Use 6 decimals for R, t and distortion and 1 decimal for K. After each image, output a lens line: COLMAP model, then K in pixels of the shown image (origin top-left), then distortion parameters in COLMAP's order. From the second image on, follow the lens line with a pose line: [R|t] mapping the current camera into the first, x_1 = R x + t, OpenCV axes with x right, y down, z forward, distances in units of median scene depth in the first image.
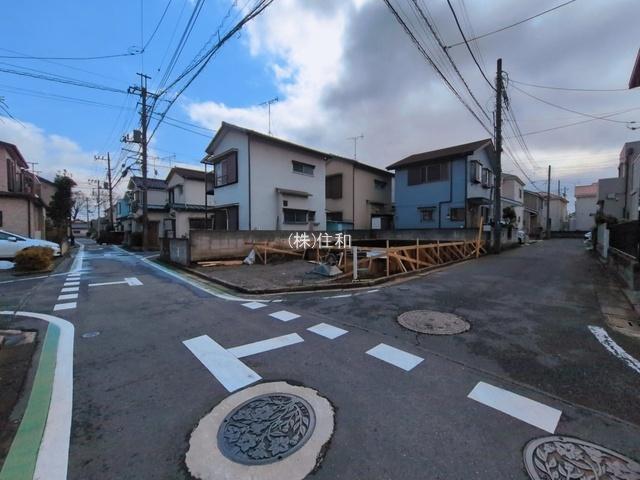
lens RADIAL K [[270.6, 0, 341.9], [0, 270.6, 245.0], [0, 0, 1]] dist [0.000215, 0.000367]
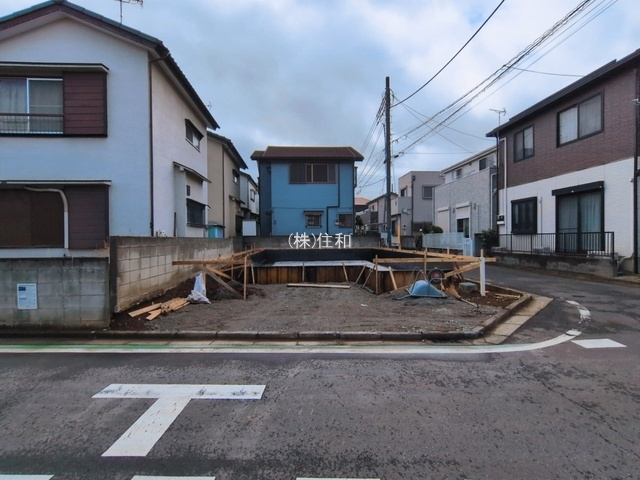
lens RADIAL K [[322.3, 0, 326.0], [0, 322.3, 241.6], [0, 0, 1]] dist [0.001105, 0.000577]
pose [[0.702564, -0.008039, 0.711575, -0.436135], [0.038366, 0.998910, -0.026595, -0.014242], [-0.710585, 0.045985, 0.702107, 0.280225]]
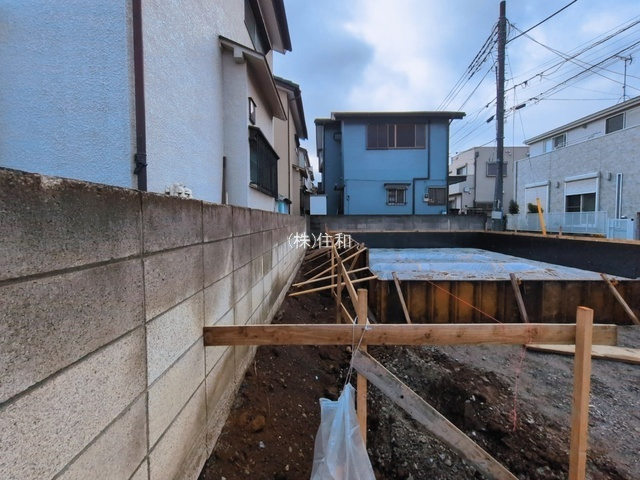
lens RADIAL K [[268.7, 0, 330.1], [0, 268.7, 229.2], [0, 0, 1]] dist [-0.000063, 0.000858]
pose [[0.754992, -0.022028, 0.655363, -0.288901], [0.031504, 0.999500, -0.002699, -0.031956], [-0.654976, 0.022684, 0.755309, 0.669763]]
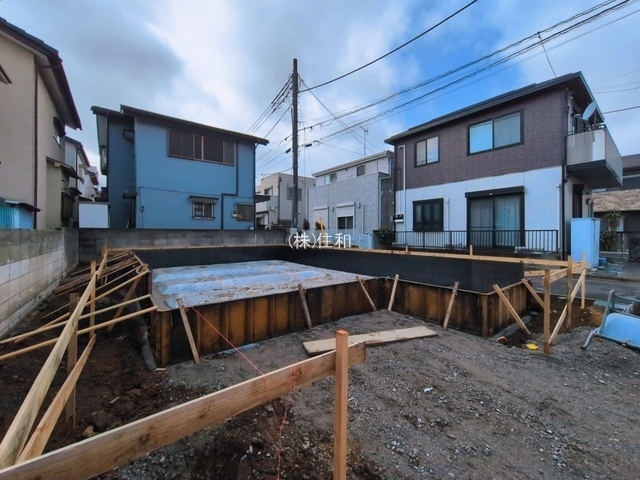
lens RADIAL K [[254.2, 0, 321.9], [0, 254.2, 231.5], [0, 0, 1]] dist [-0.001103, 0.000068]
pose [[0.199865, 0.013222, 0.979734, -0.257032], [0.044894, 0.998735, -0.022637, -0.033320], [-0.978794, 0.048508, 0.199019, 0.670704]]
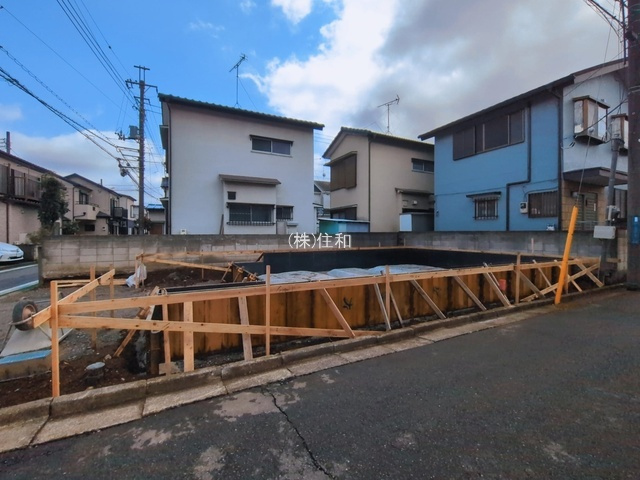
lens RADIAL K [[281.1, 0, 342.8], [0, 281.1, 232.7], [0, 0, 1]] dist [-0.004717, -0.000266]
pose [[0.932459, 0.005313, -0.361236, 0.282763], [-0.021219, 0.998971, -0.040080, -0.031454], [0.360651, 0.045039, 0.931613, 0.386952]]
